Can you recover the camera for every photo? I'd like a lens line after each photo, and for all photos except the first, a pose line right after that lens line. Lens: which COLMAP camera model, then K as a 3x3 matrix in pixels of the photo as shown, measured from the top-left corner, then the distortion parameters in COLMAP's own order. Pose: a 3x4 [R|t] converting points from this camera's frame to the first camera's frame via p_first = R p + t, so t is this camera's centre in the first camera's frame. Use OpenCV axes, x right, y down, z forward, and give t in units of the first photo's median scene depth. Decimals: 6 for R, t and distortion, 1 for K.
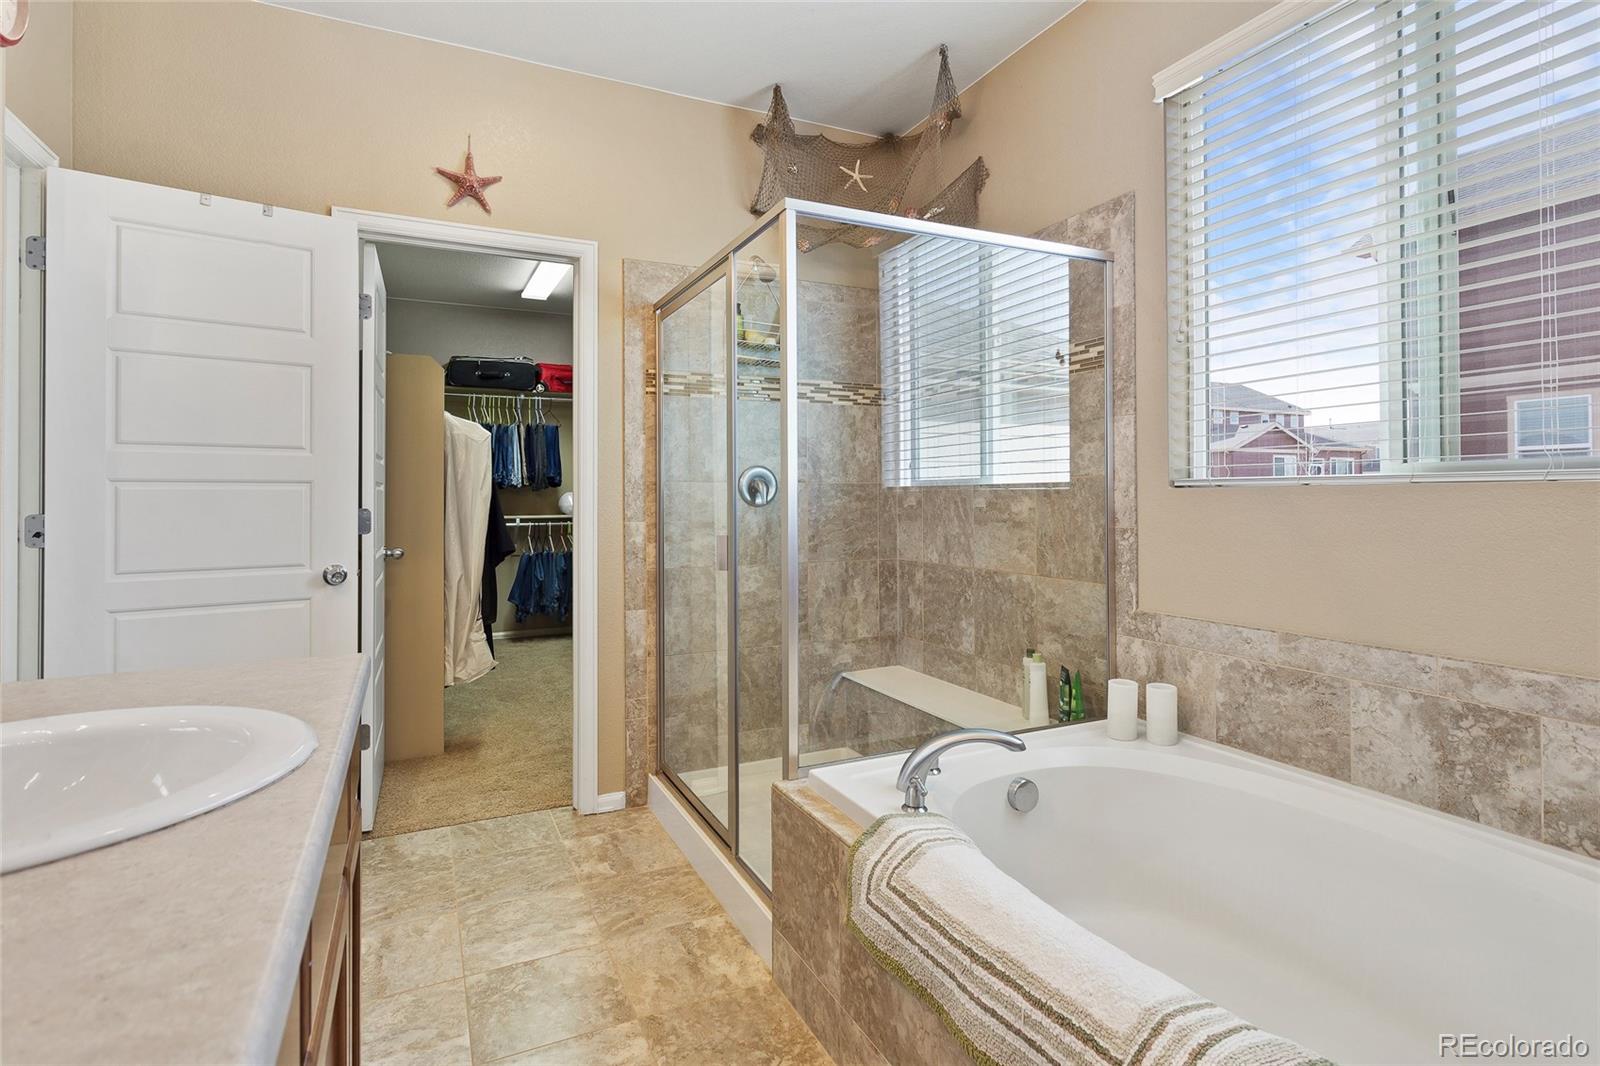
lens RADIAL K [[799.8, 0, 814.1], [0, 799.8, 490.1], [0, 0, 1]] dist [0.000059, 0.002007]
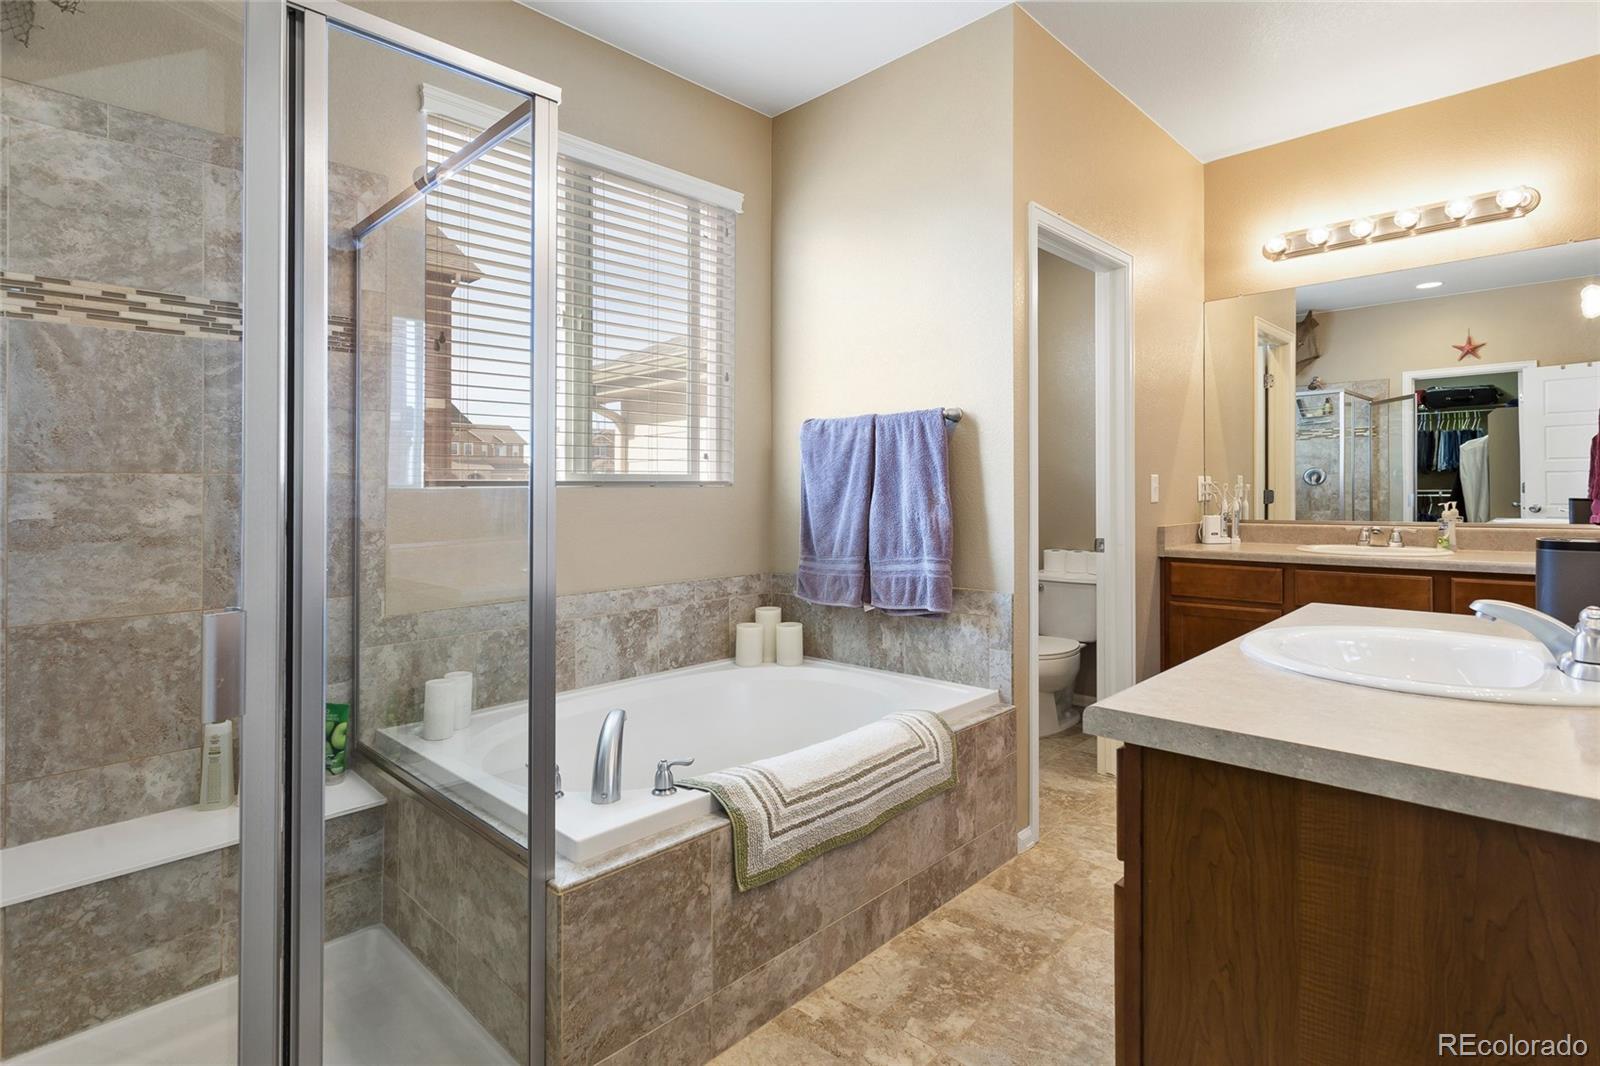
lens RADIAL K [[799.8, 0, 812.9], [0, 799.8, 484.4], [0, 0, 1]] dist [0.000059, 0.002007]
pose [[-0.342006, 0.006782, 0.939673, -0.918711], [-0.001845, 0.999967, -0.007888, -0.000875], [-0.939696, -0.004431, -0.341983, 1.156043]]
